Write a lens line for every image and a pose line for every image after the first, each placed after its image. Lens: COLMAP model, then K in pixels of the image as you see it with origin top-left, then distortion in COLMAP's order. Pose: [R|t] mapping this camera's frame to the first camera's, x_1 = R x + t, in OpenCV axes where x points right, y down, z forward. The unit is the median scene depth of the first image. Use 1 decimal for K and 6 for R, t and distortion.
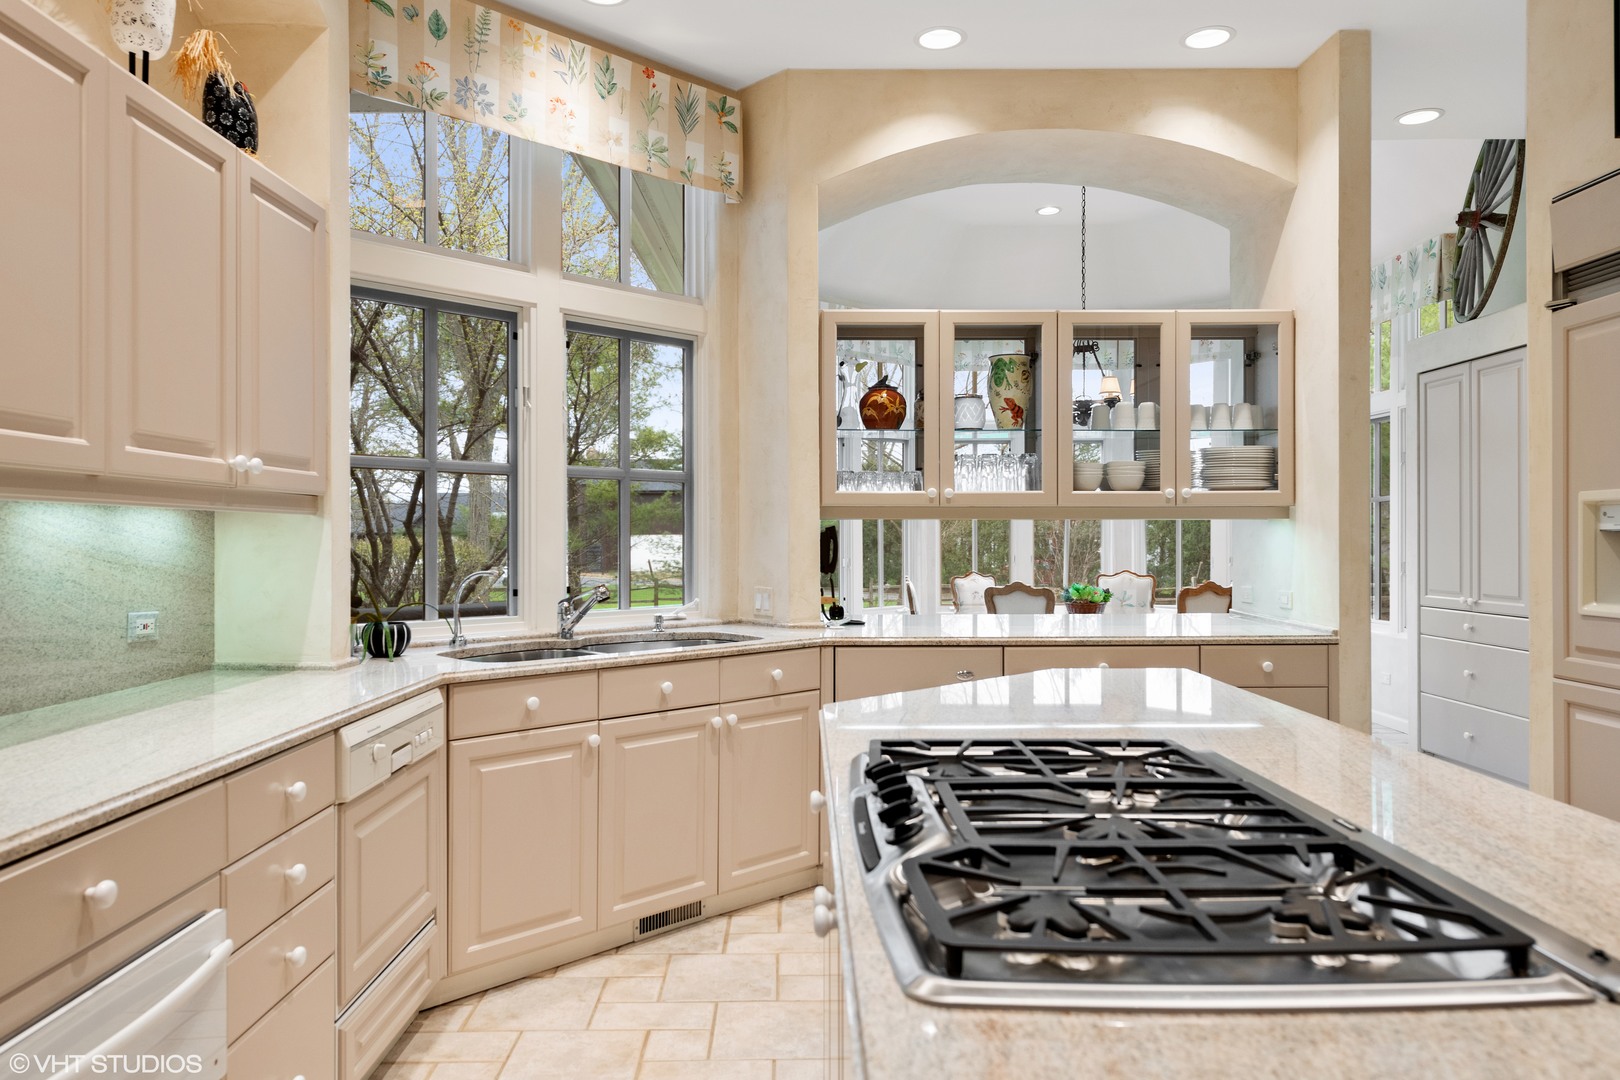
lens RADIAL K [[1148.3, 0, 813.8], [0, 1148.3, 540.8], [0, 0, 1]] dist [0.004460, -0.000101]
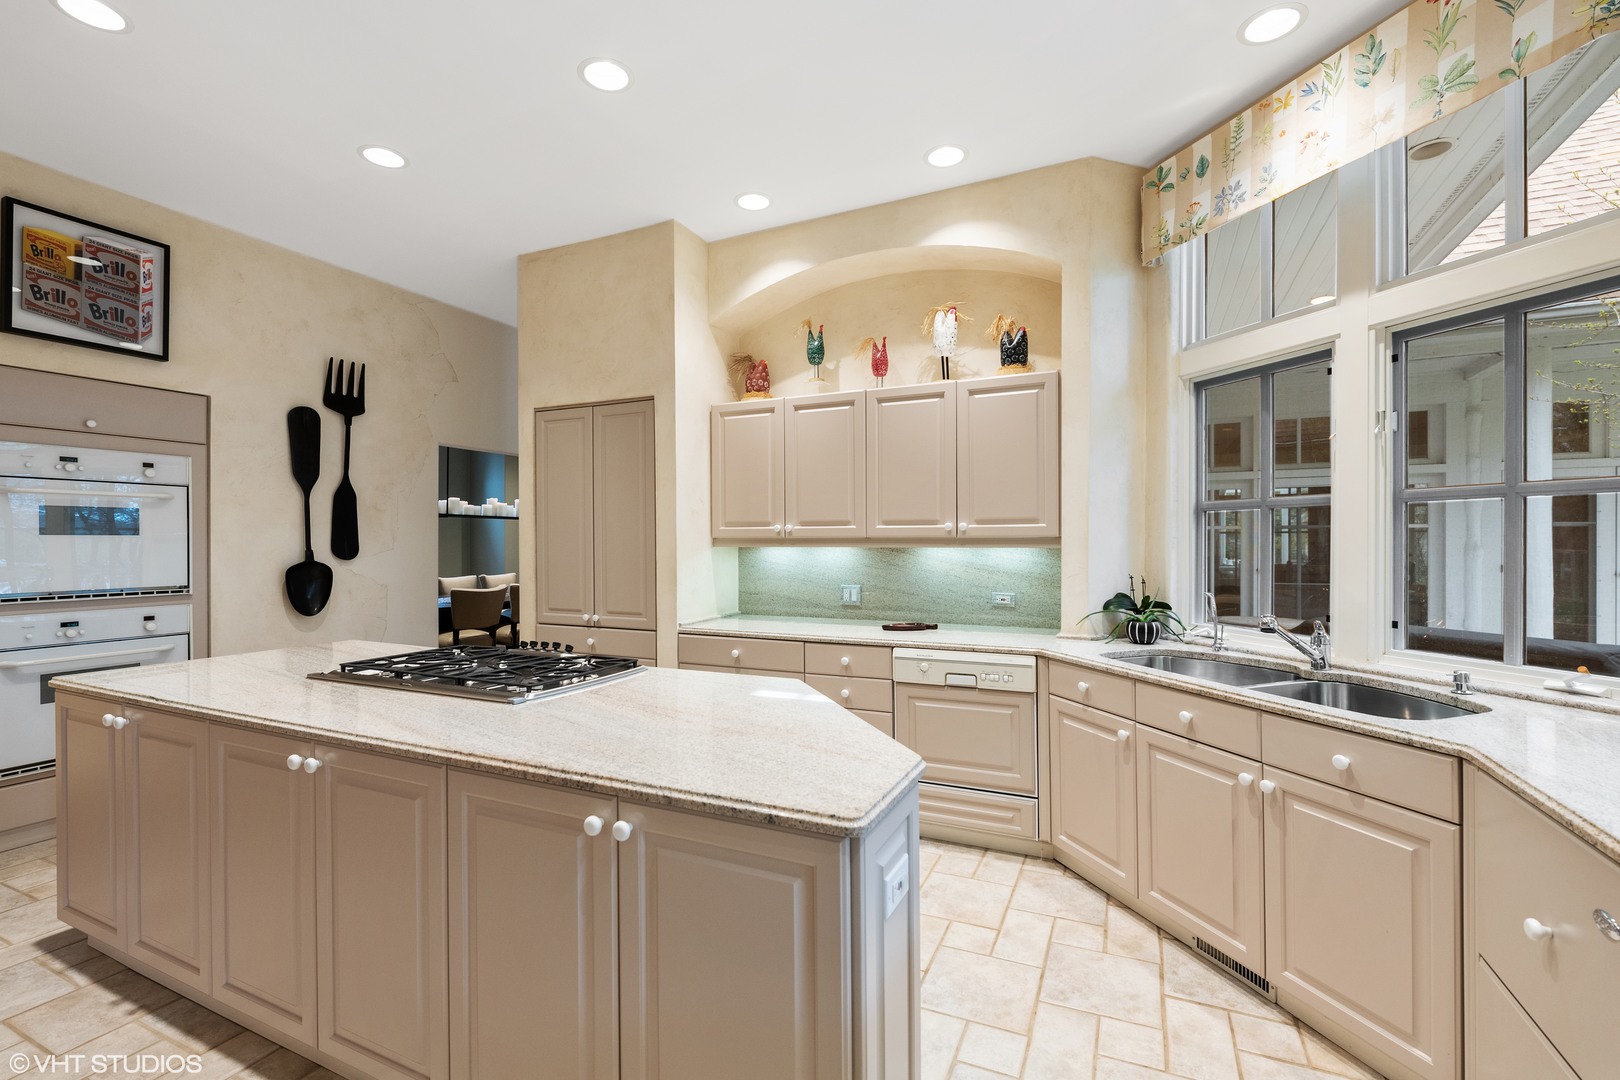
lens RADIAL K [[685.5, 0, 820.8], [0, 685.5, 539.2], [0, 0, 1]] dist [-0.000999, -0.000001]
pose [[-0.439108, 0.001674, -0.898433, 0.613791], [0.002370, 0.999997, 0.000704, -0.034529], [0.898431, -0.001820, -0.439111, 1.056662]]
